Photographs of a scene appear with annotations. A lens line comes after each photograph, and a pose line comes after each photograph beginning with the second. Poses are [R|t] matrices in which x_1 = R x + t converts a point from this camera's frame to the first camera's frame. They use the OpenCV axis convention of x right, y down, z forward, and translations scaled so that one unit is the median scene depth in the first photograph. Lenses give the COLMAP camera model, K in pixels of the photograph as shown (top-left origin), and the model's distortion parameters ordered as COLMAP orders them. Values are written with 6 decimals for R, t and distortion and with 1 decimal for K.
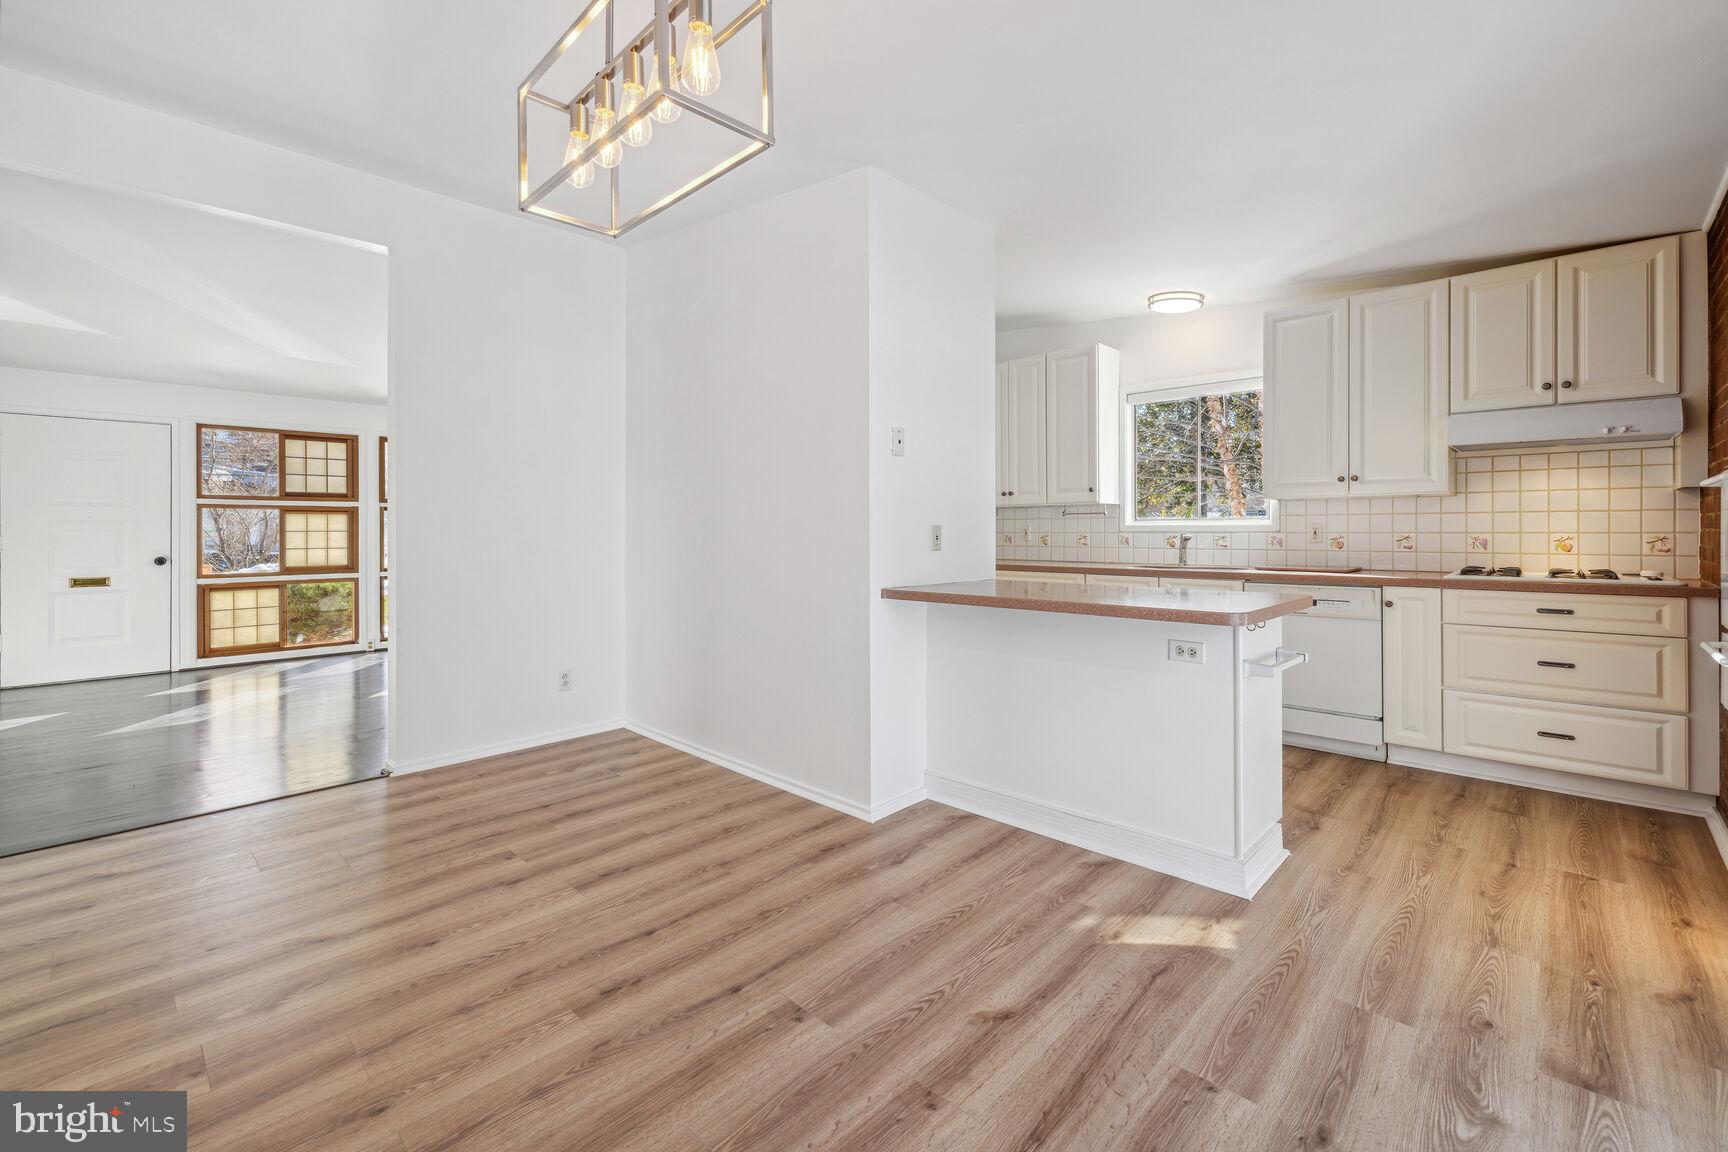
lens RADIAL K [[743.9, 0, 855.9], [0, 743.9, 532.3], [0, 0, 1]] dist [0.002040, -0.000186]
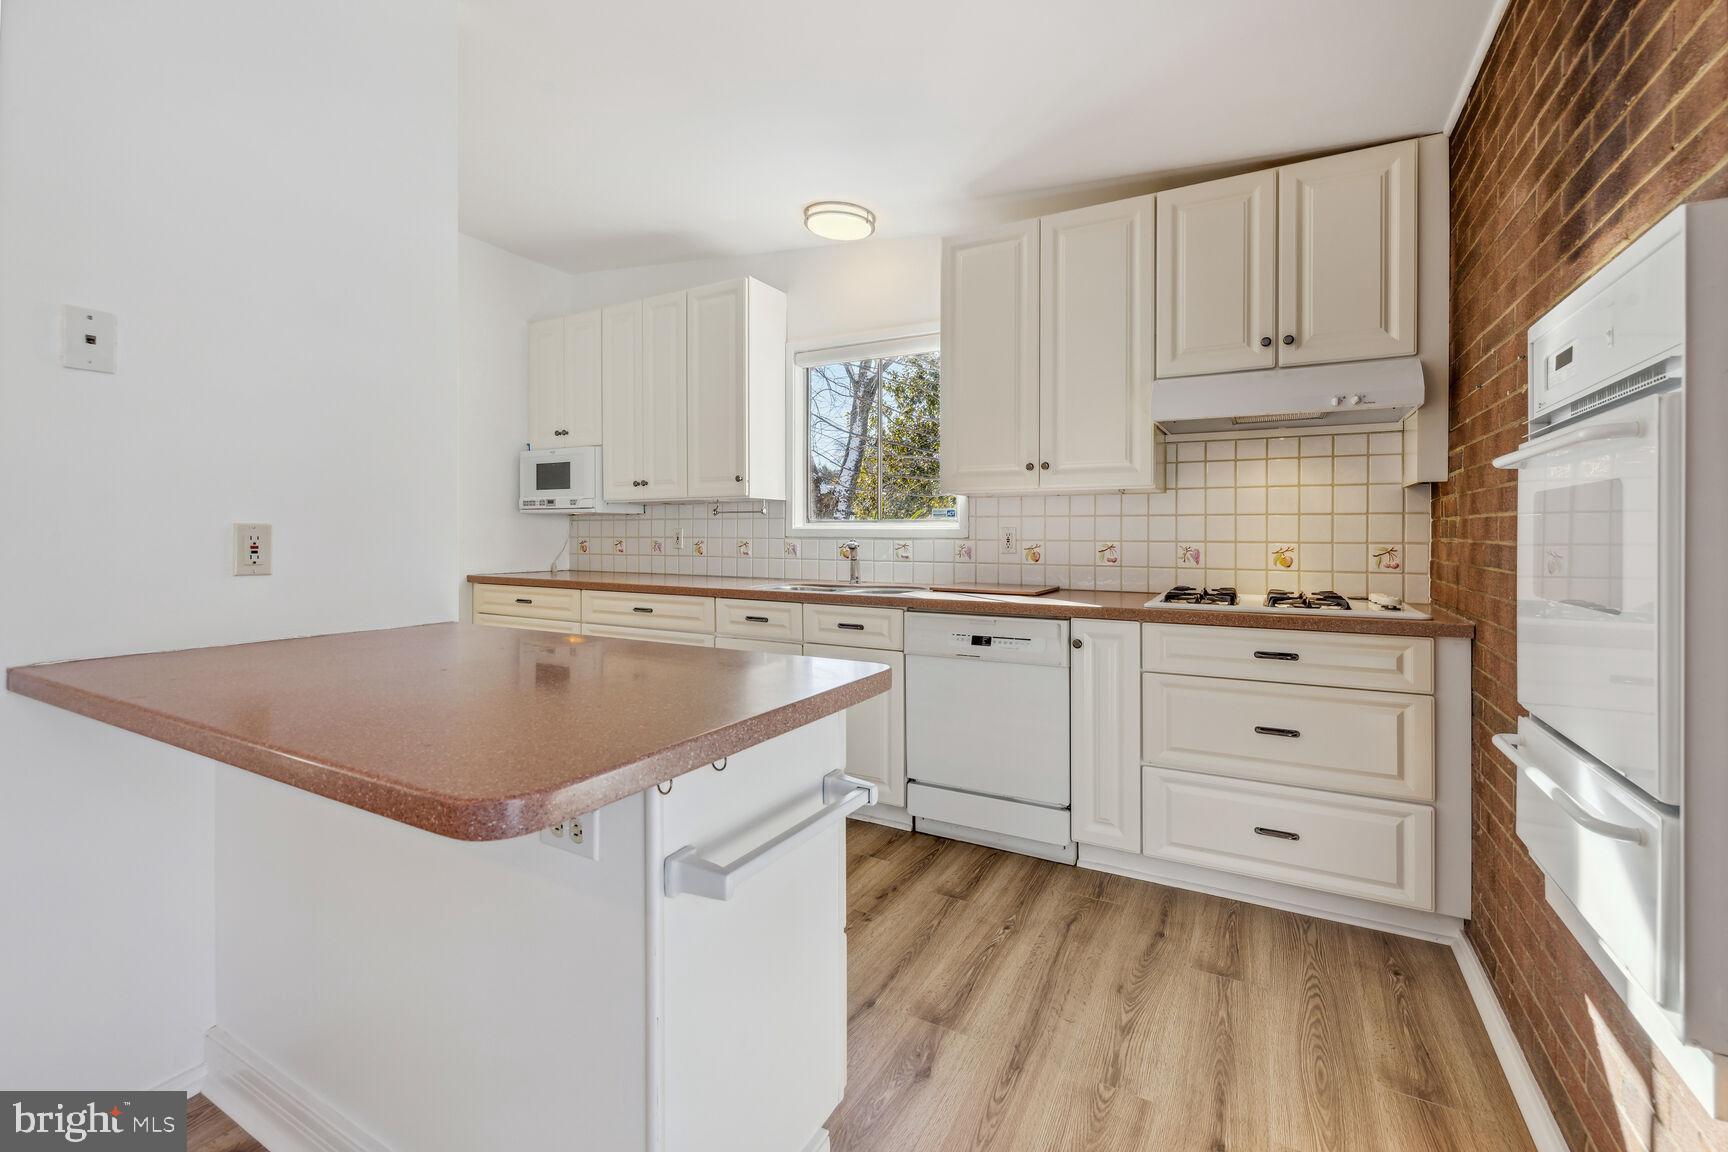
lens RADIAL K [[743.9, 0, 858.5], [0, 743.9, 533.2], [0, 0, 1]] dist [0.002040, -0.000186]
pose [[0.967186, 0.006255, 0.253994, 0.419671], [-0.005559, 0.999979, -0.003459, -0.004839], [-0.254010, 0.001933, 0.967200, 0.466383]]
